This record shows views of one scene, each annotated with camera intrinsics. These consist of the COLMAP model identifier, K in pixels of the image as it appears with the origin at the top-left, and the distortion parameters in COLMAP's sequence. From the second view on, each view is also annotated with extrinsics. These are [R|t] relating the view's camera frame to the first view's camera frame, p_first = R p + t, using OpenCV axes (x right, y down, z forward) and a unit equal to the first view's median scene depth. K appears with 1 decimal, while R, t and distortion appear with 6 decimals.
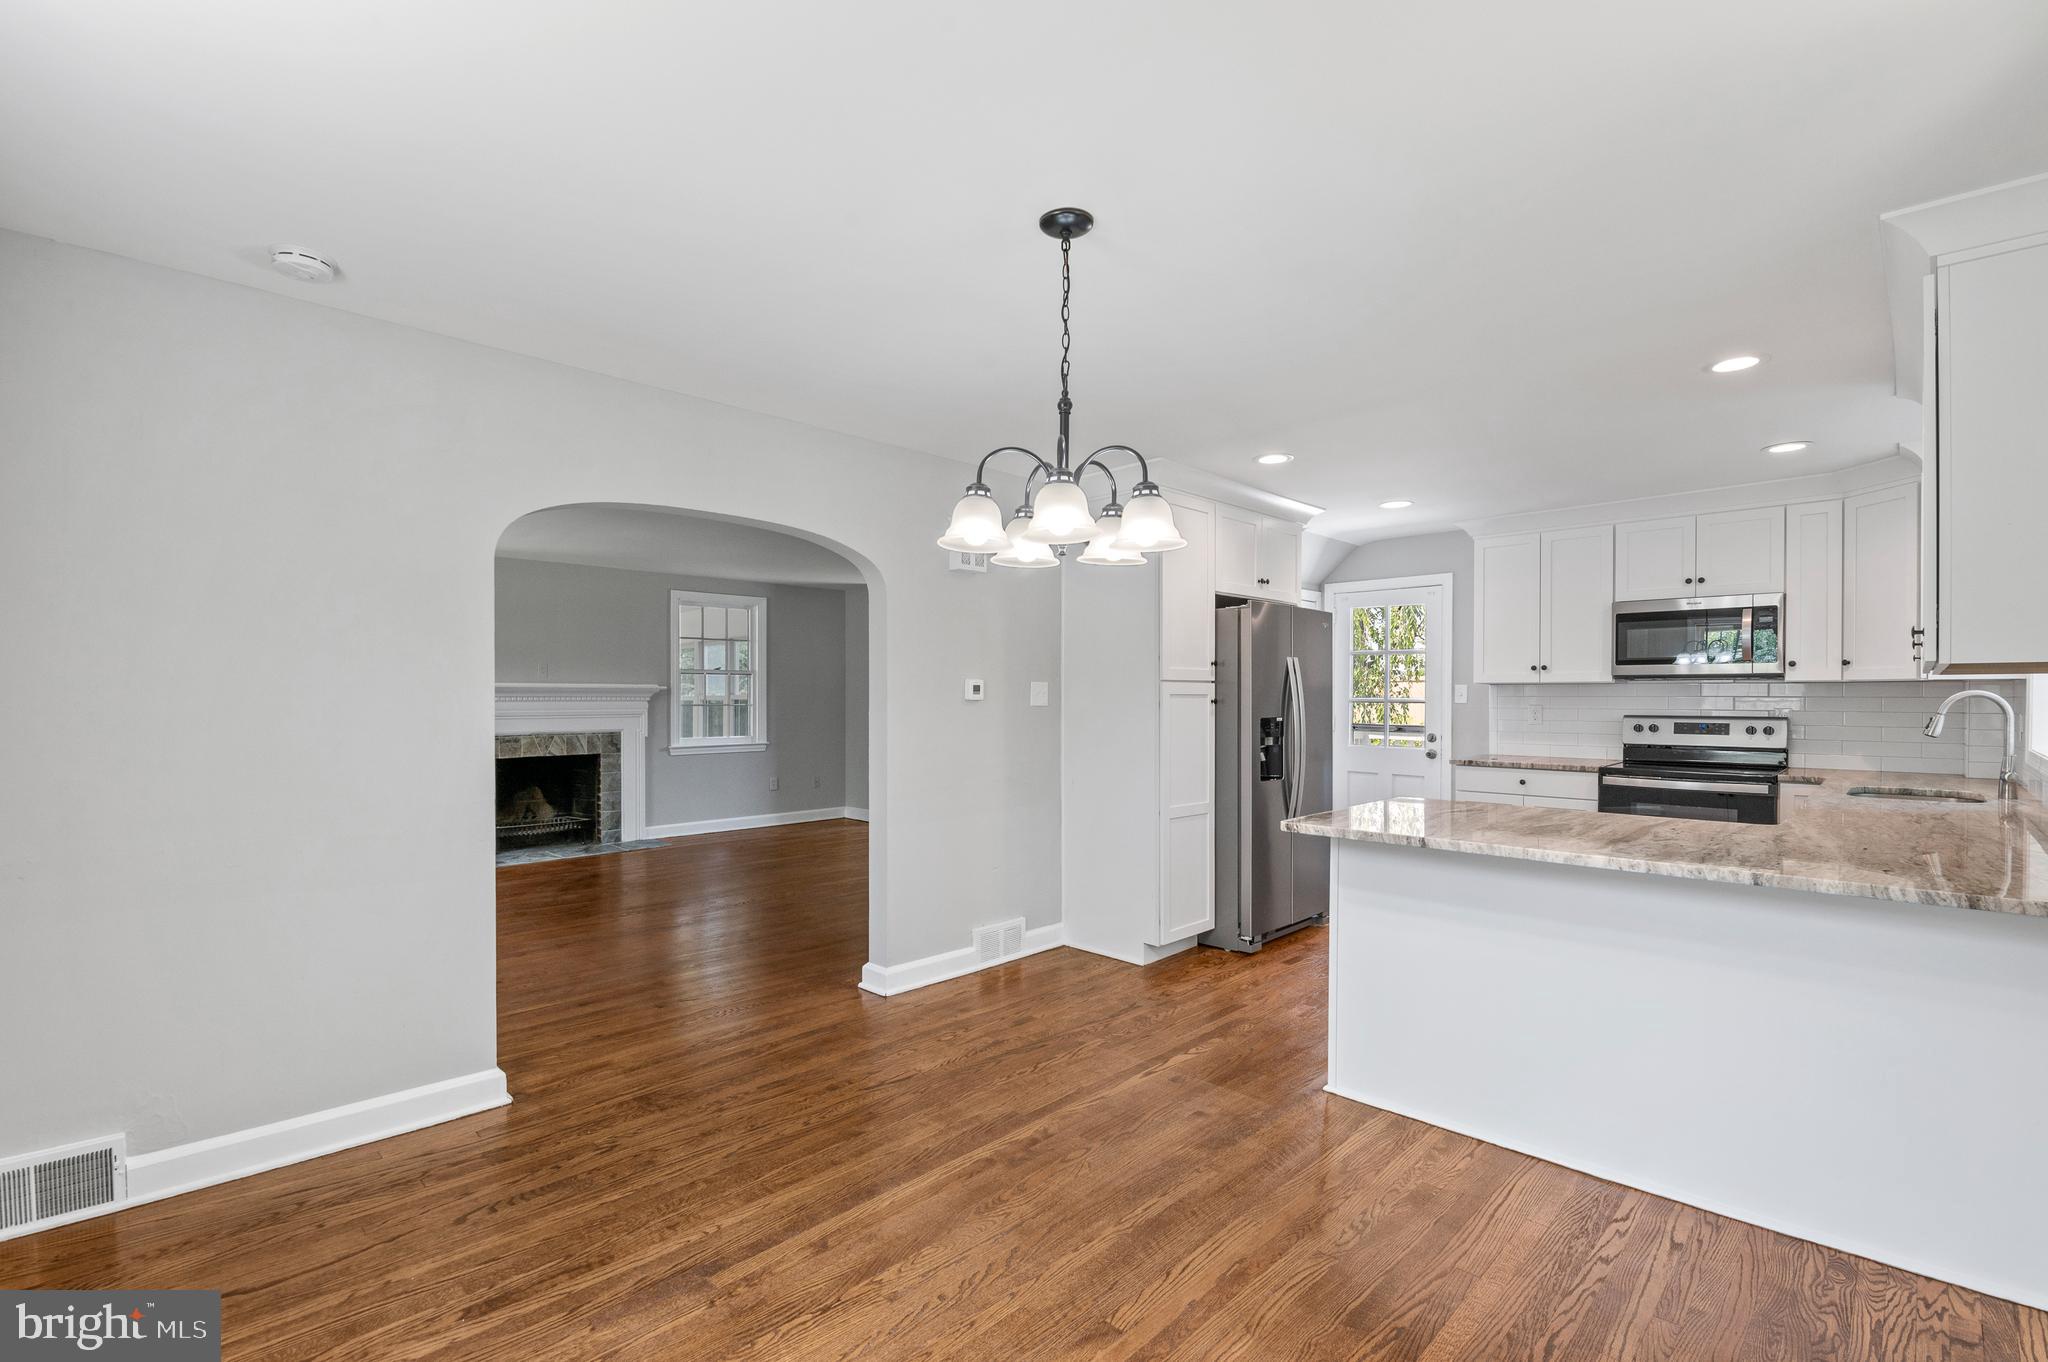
lens RADIAL K [[907.5, 0, 1009.3], [0, 907.5, 696.5], [0, 0, 1]] dist [0.001250, -0.012285]
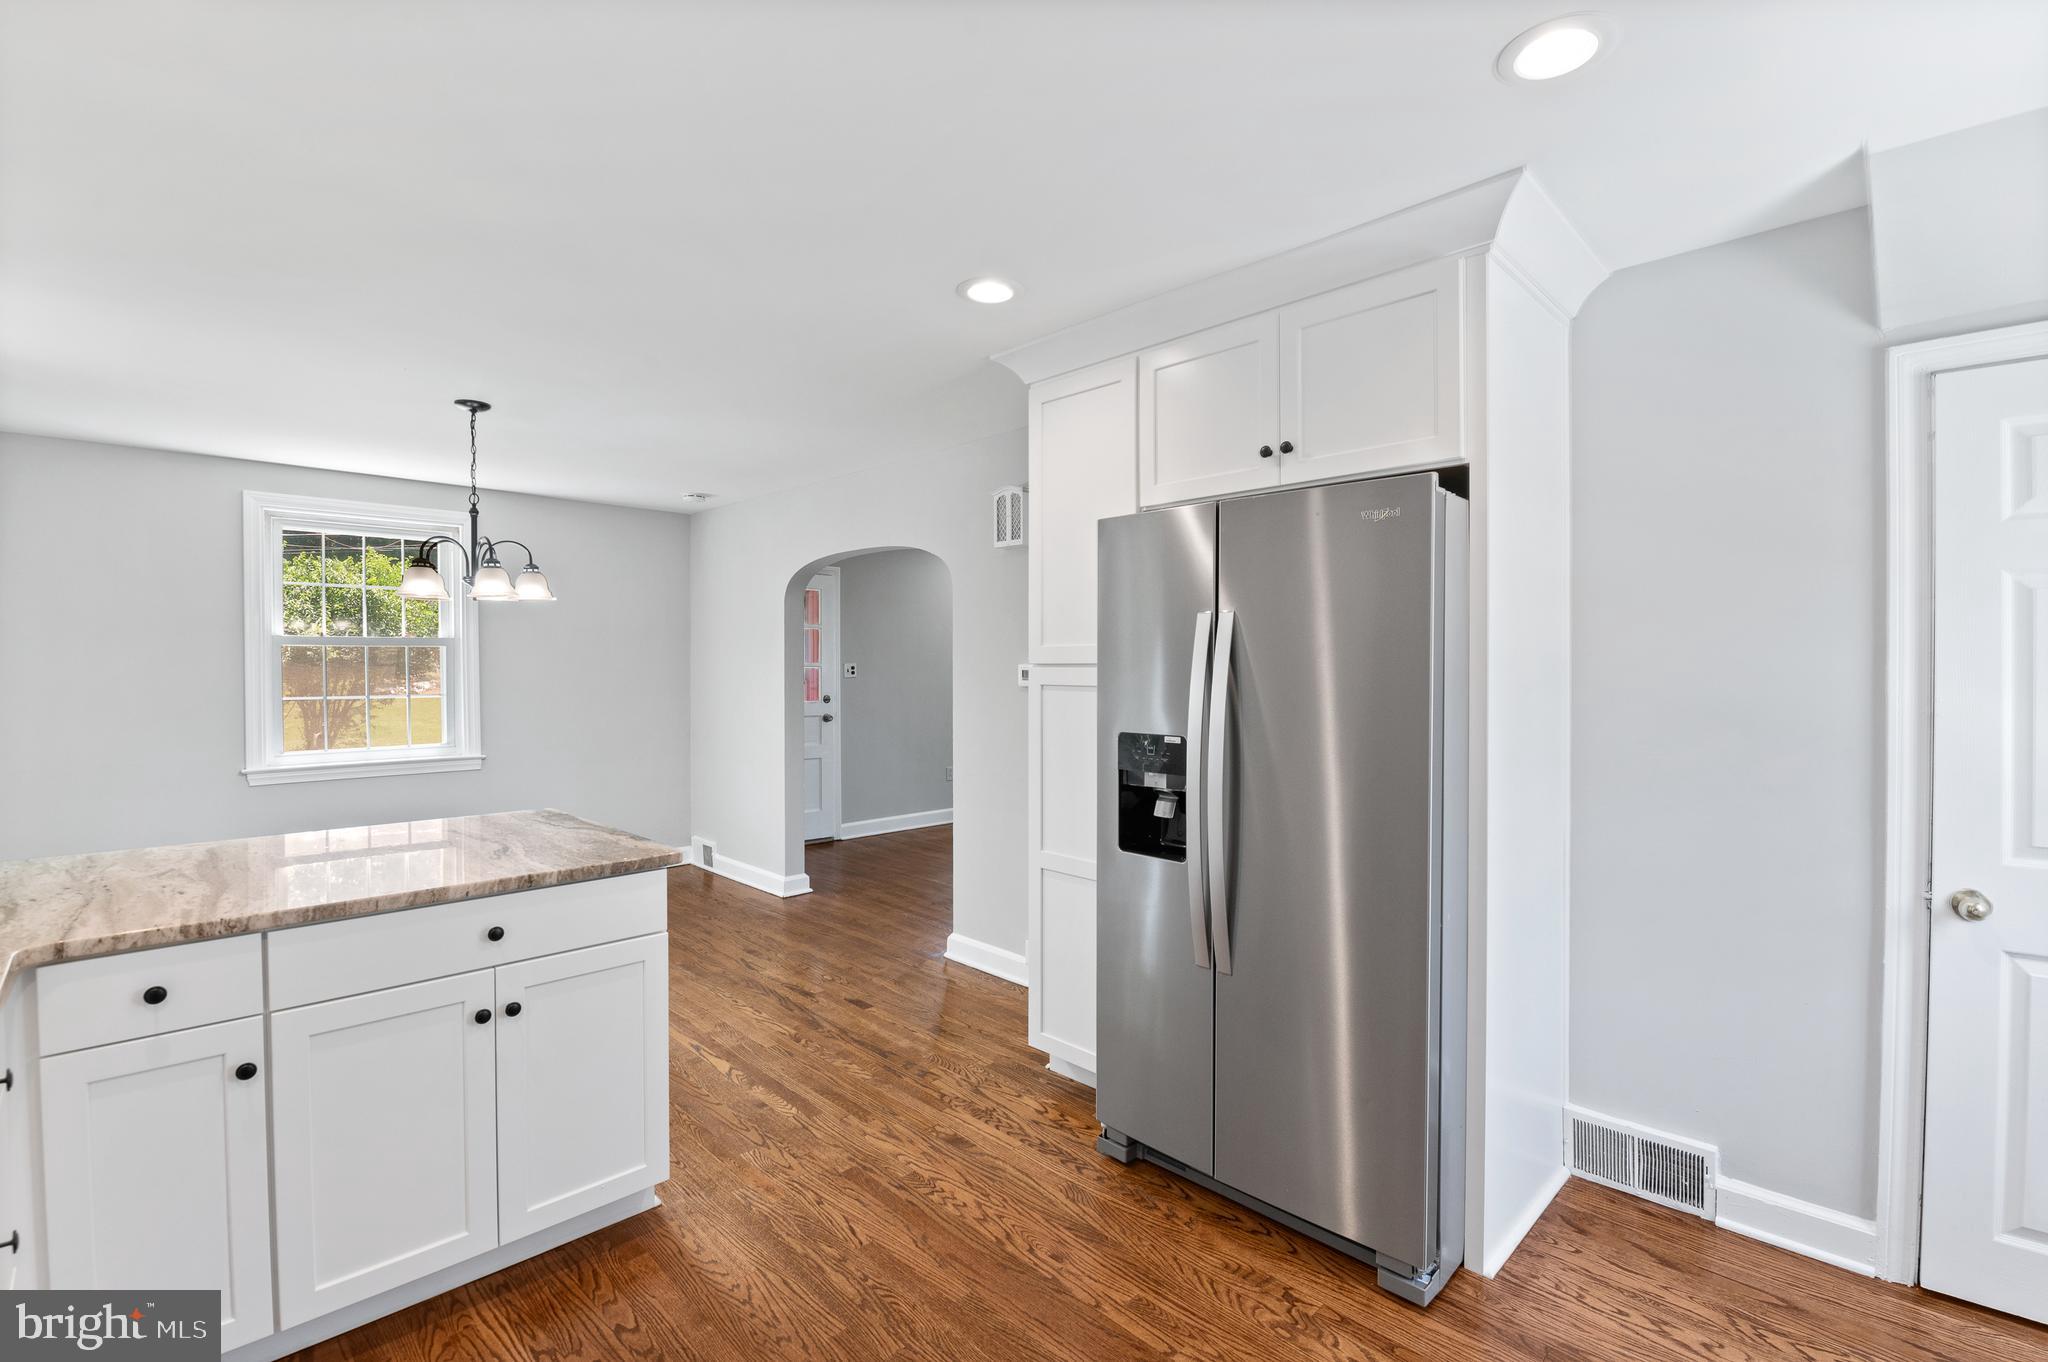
lens RADIAL K [[896.3, 0, 1024.0], [0, 896.3, 681.0], [0, 0, 1]] dist [-0.001007, -0.012106]
pose [[0.000874, 0.015049, -0.999886, 0.816129], [-0.002336, 0.999884, 0.015047, -0.014517], [0.999997, 0.002323, 0.000909, 0.954574]]
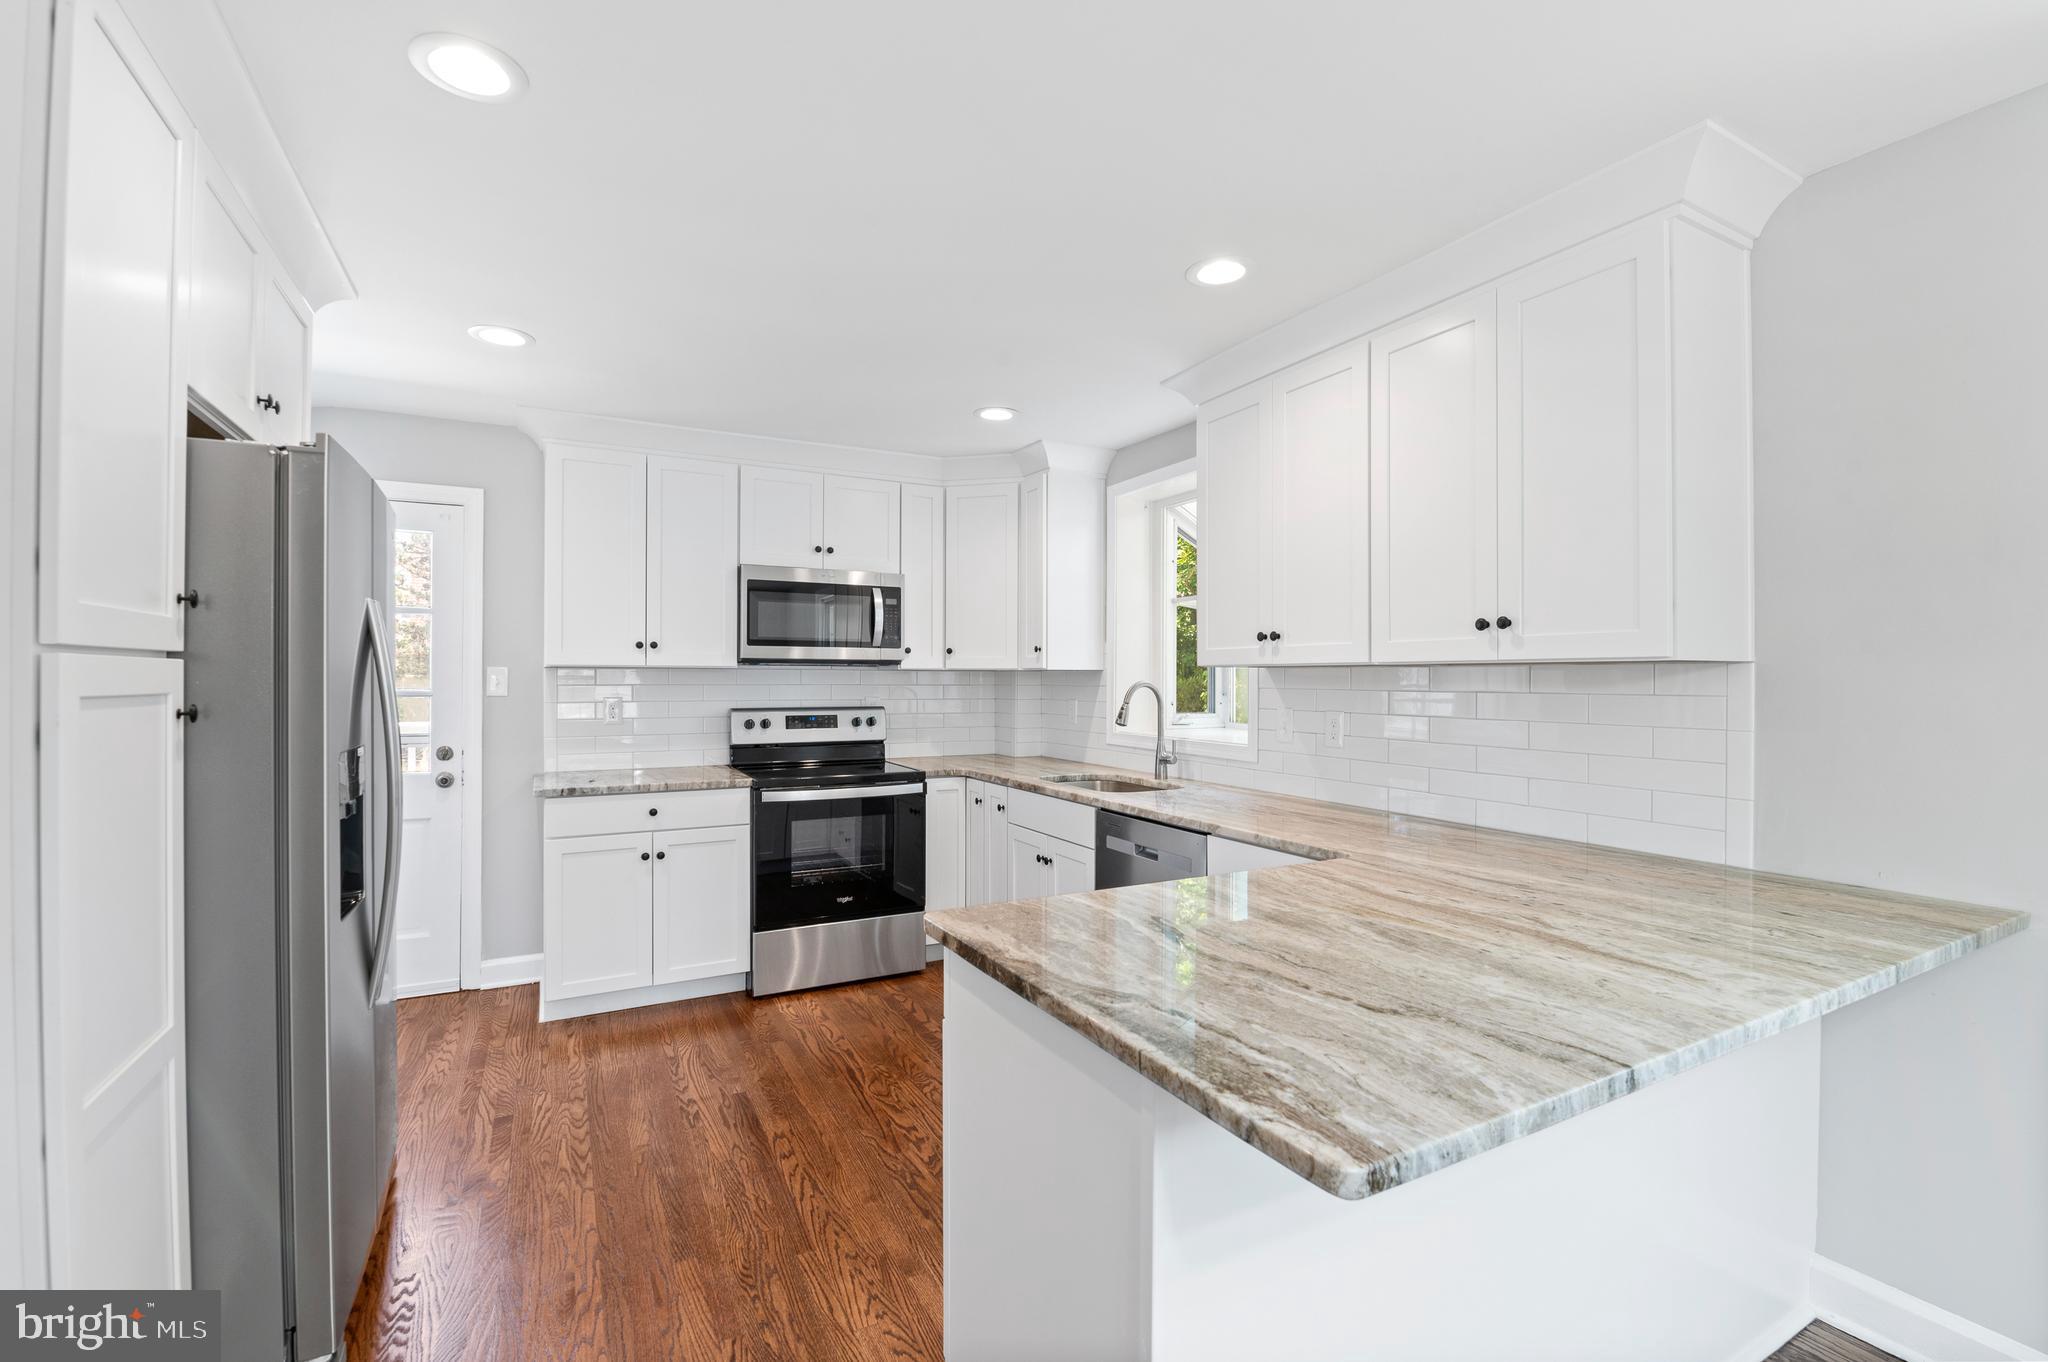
lens RADIAL K [[892.7, 0, 1024.5], [0, 892.7, 674.8], [0, 0, 1]] dist [0.001190, -0.011421]
pose [[0.285652, 0.002958, 0.958329, 0.004168], [-0.001085, 0.999996, -0.002763, -0.008365], [-0.958333, -0.000251, 0.285653, 0.631433]]
